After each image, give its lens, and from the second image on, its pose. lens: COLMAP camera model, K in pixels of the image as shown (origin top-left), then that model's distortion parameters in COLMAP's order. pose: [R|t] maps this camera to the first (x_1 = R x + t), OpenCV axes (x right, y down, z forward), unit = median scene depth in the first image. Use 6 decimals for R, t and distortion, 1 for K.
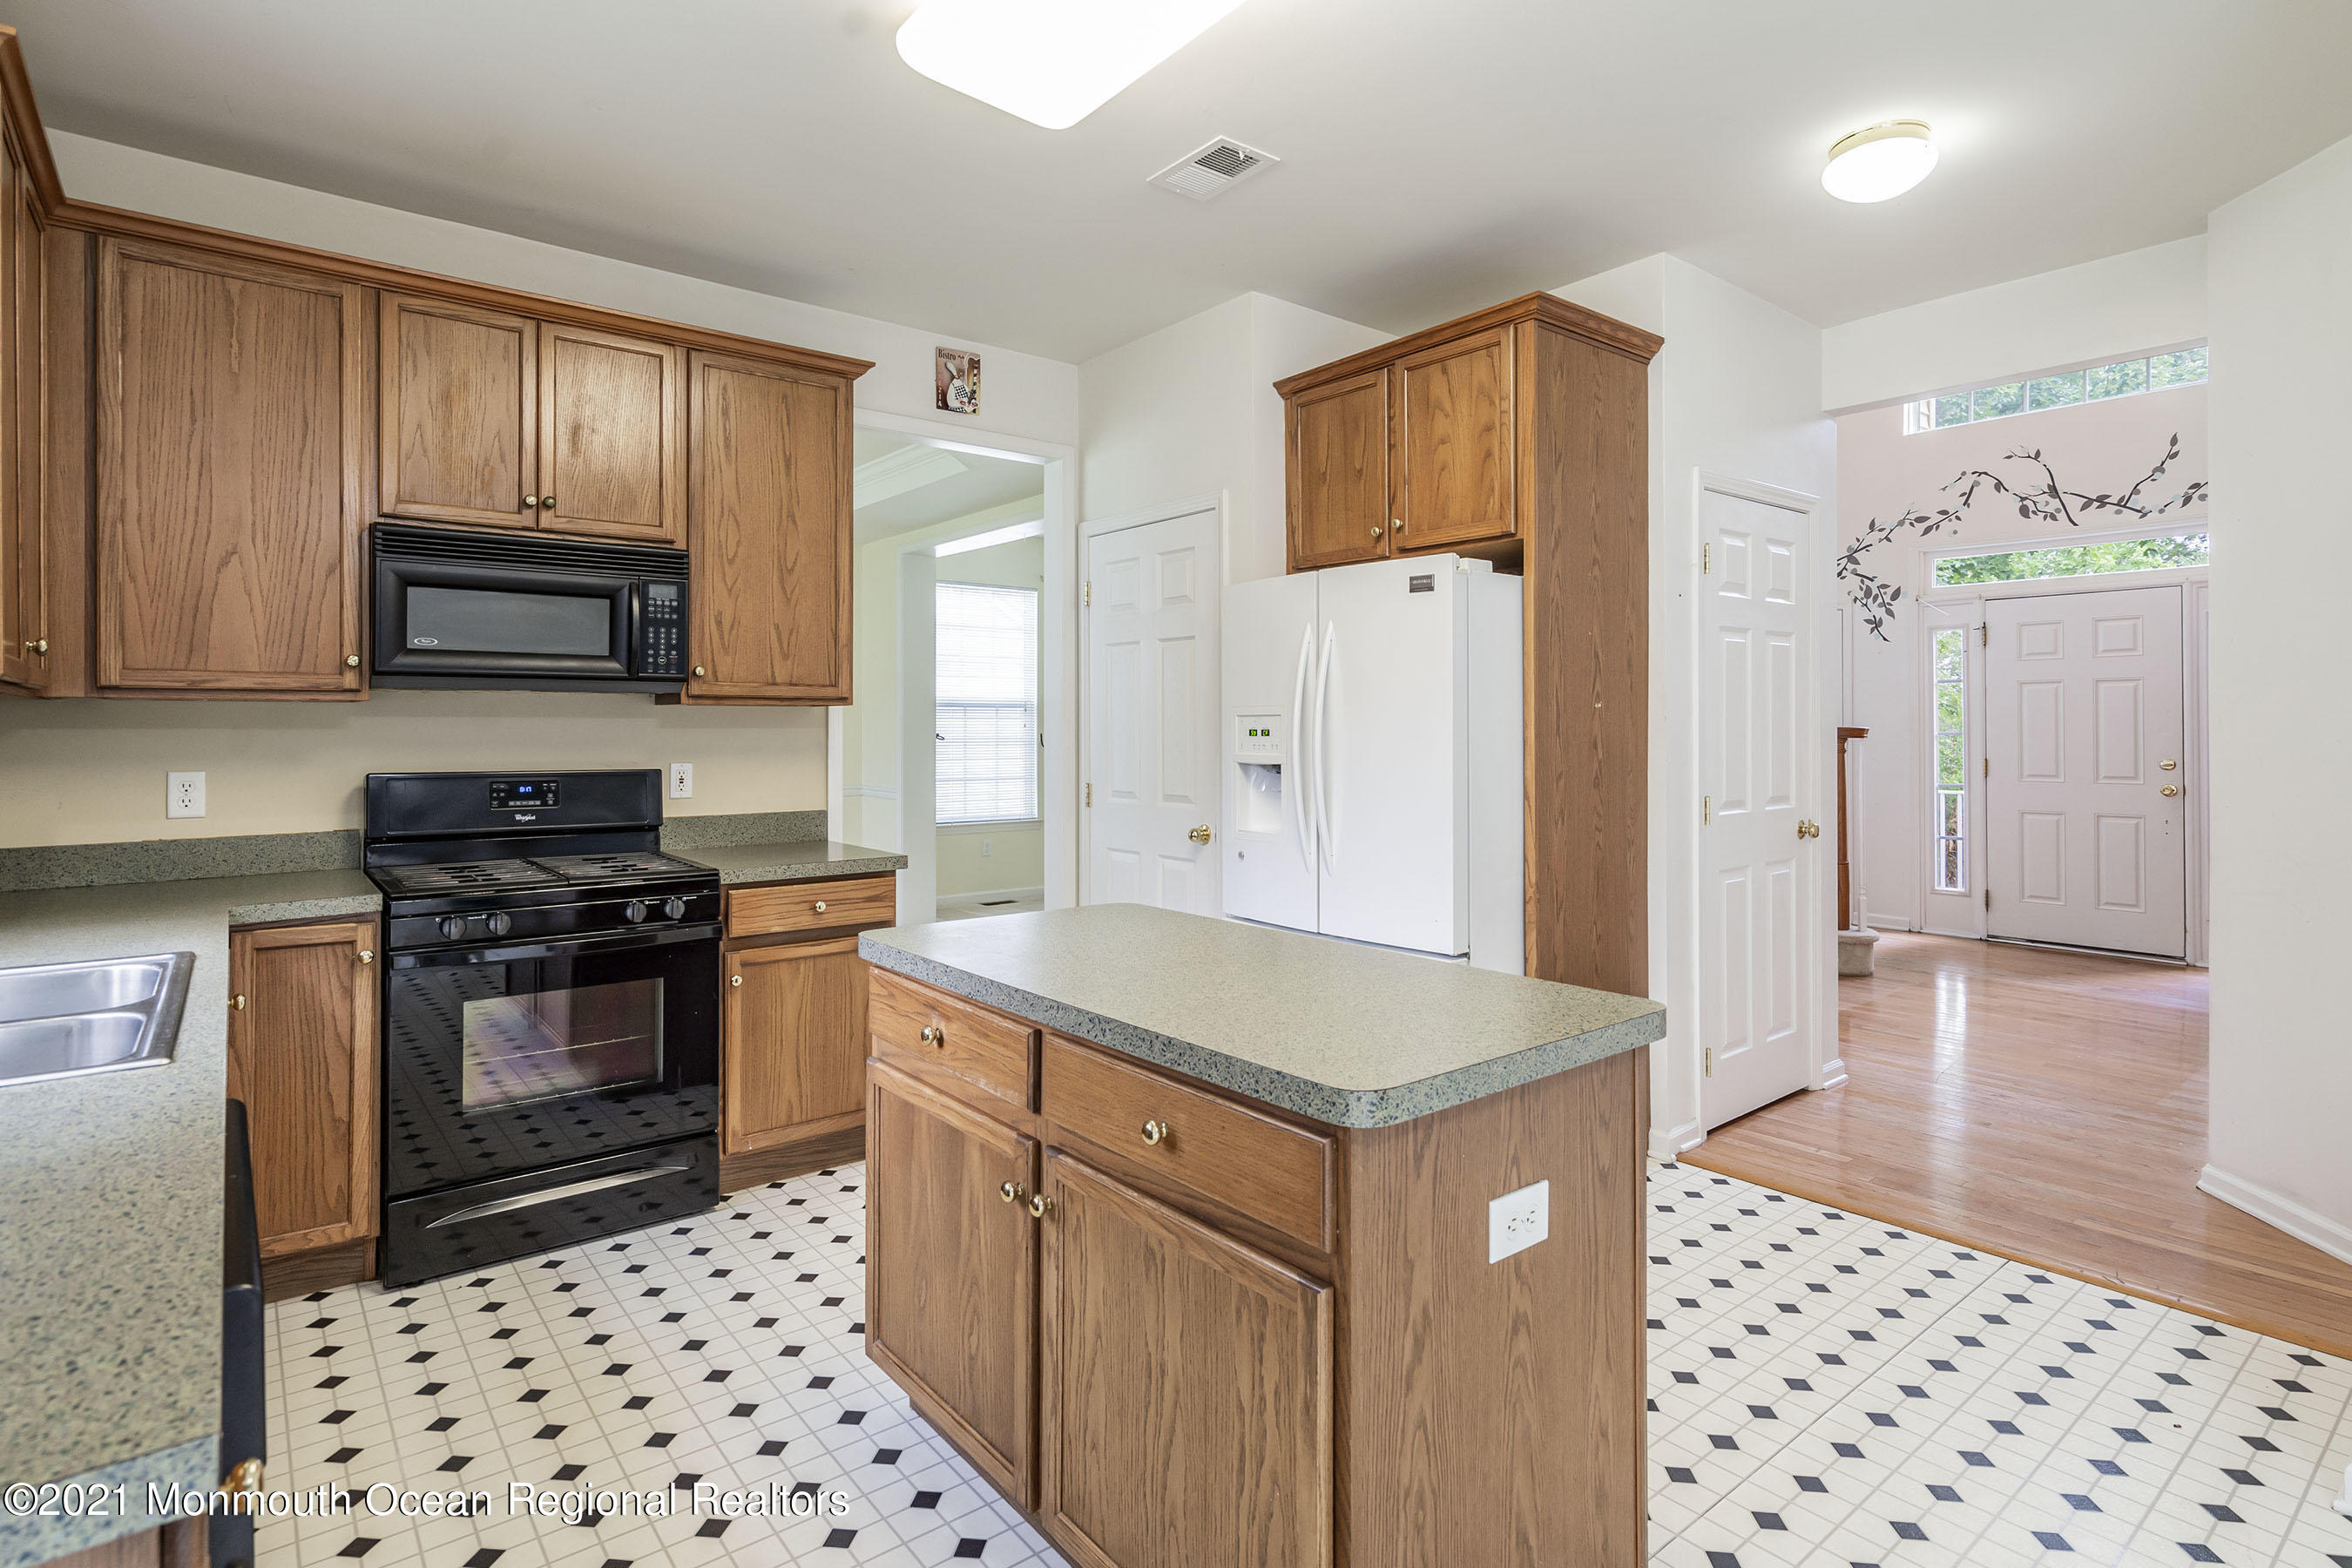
lens RADIAL K [[1183.0, 0, 1167.4], [0, 1183.0, 722.6], [0, 0, 1]] dist [0.001643, 0.001498]
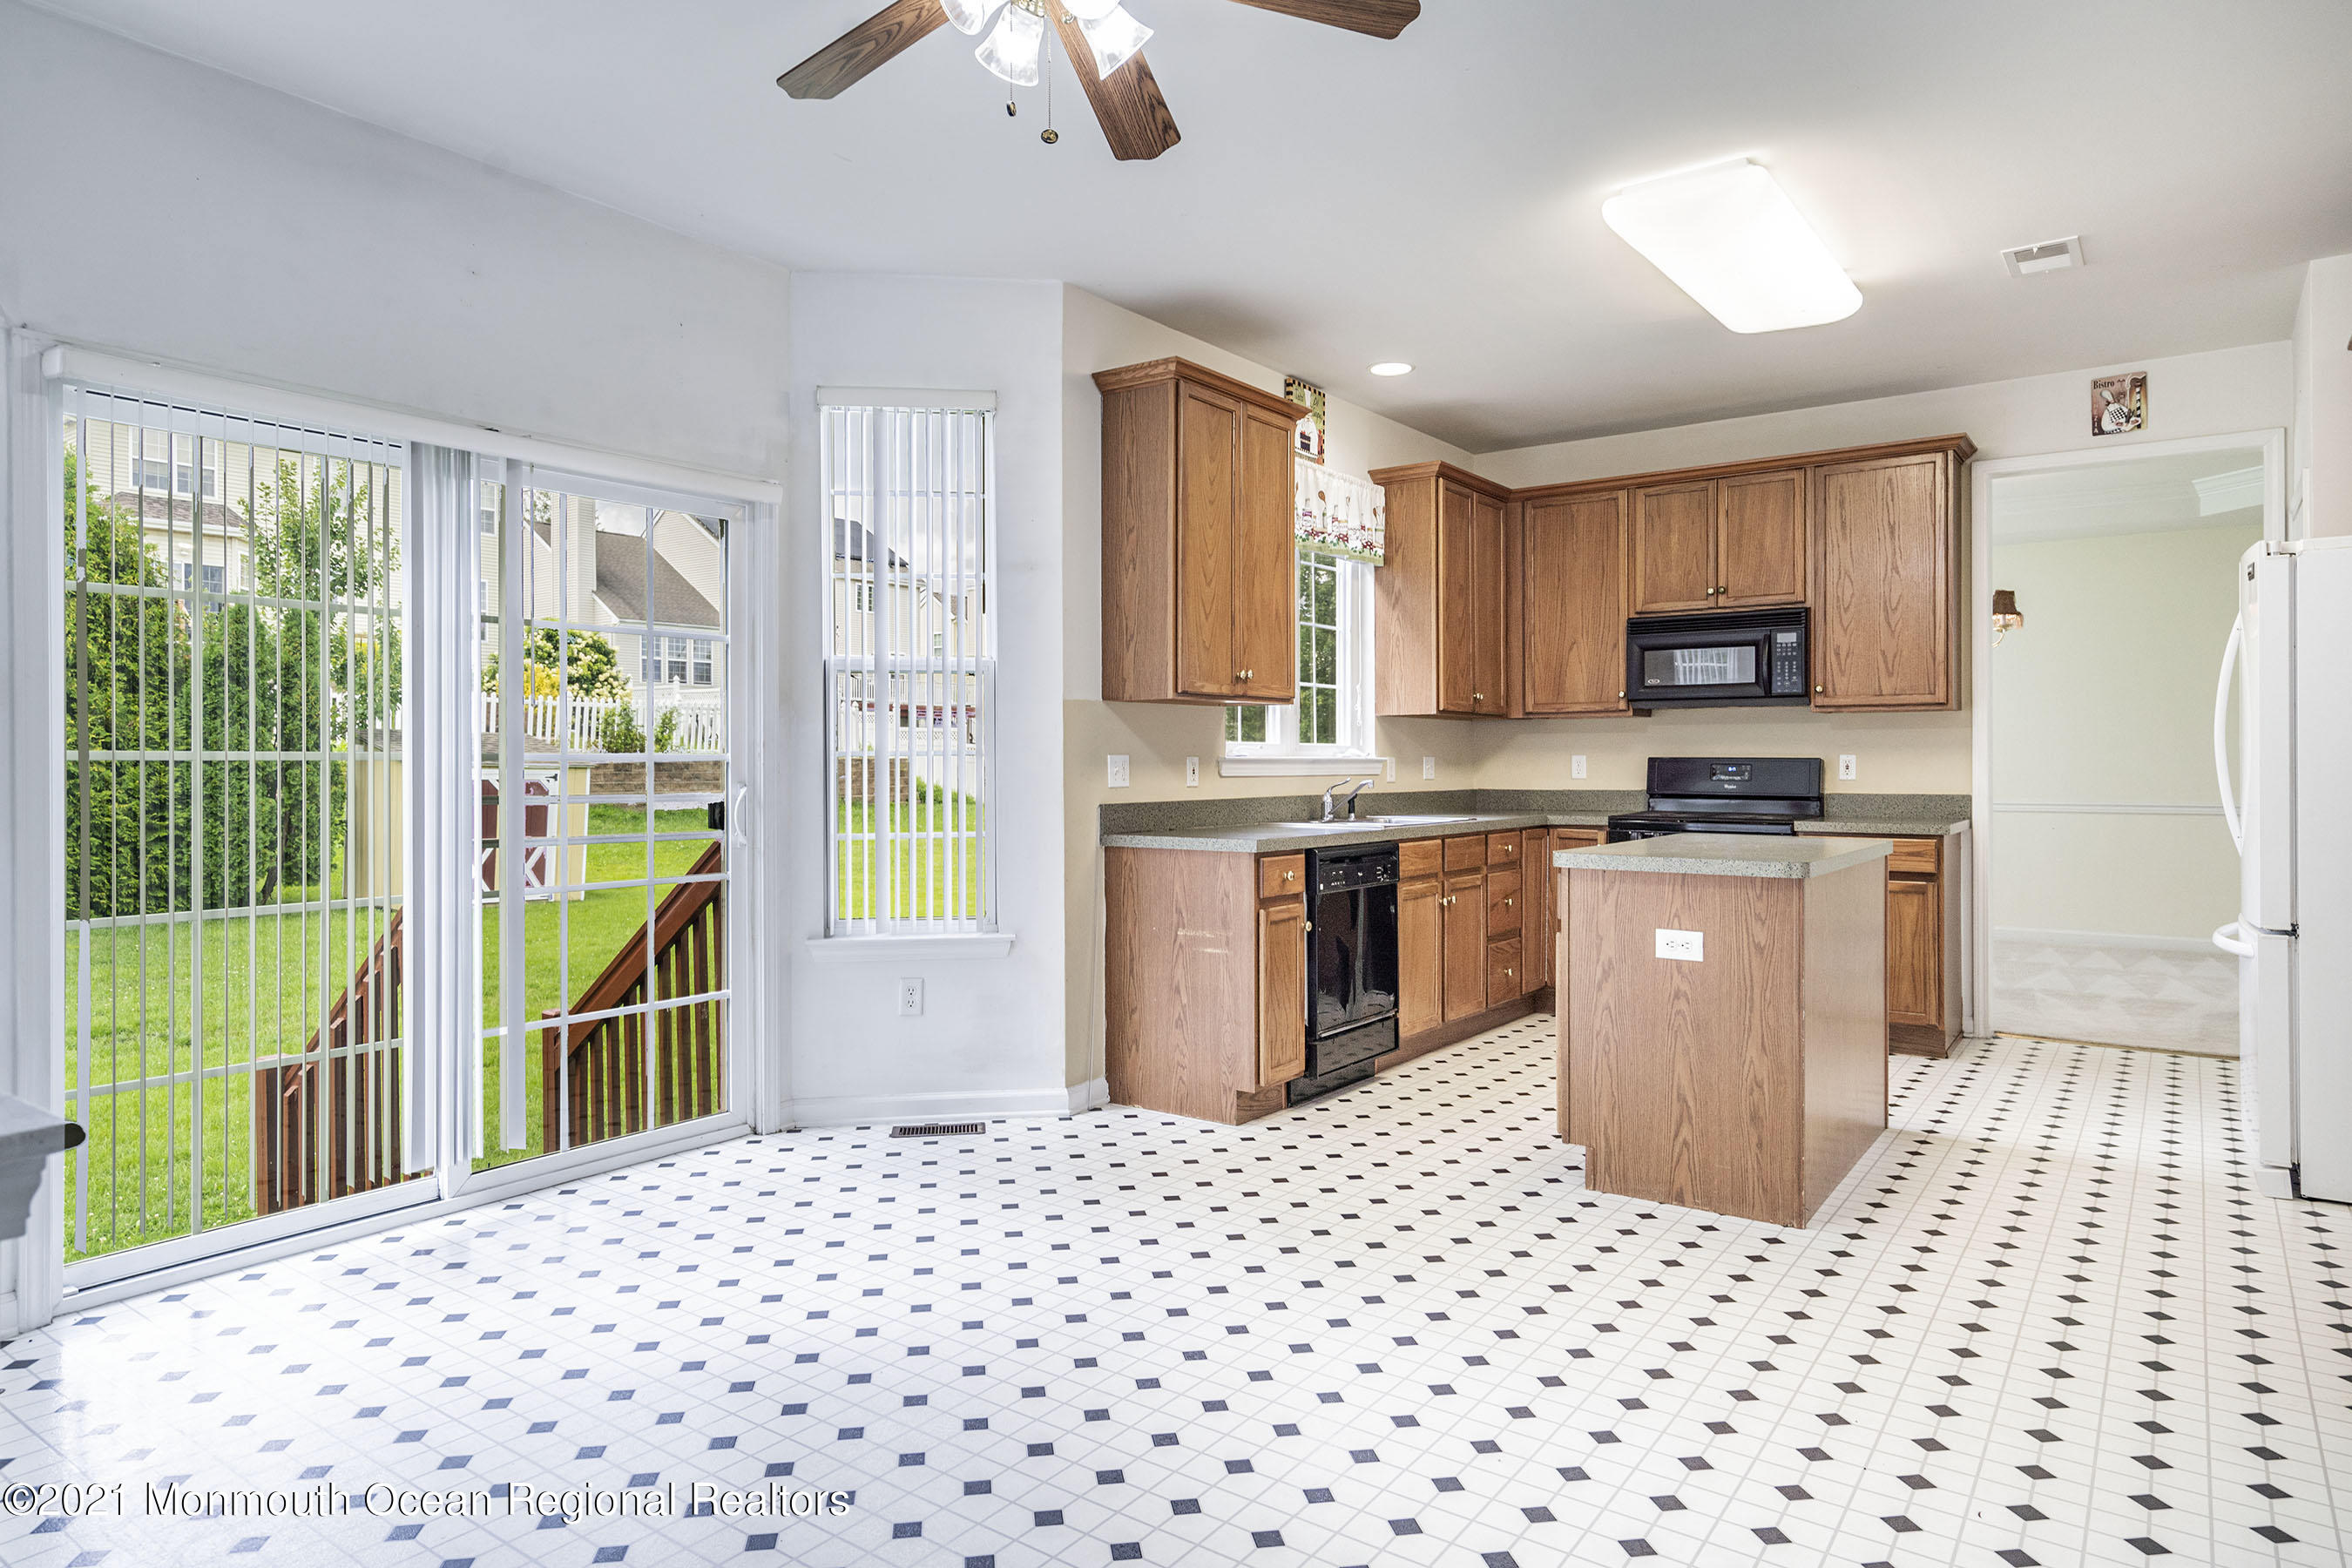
lens RADIAL K [[1442.4, 0, 1161.0], [0, 1442.4, 767.7], [0, 0, 1]] dist [0.008388, 0.005602]
pose [[0.259256, 0.003064, -0.965804, 1.138430], [0.004217, 0.999982, 0.004305, 0.043214], [0.965799, -0.005189, 0.259239, -0.242729]]
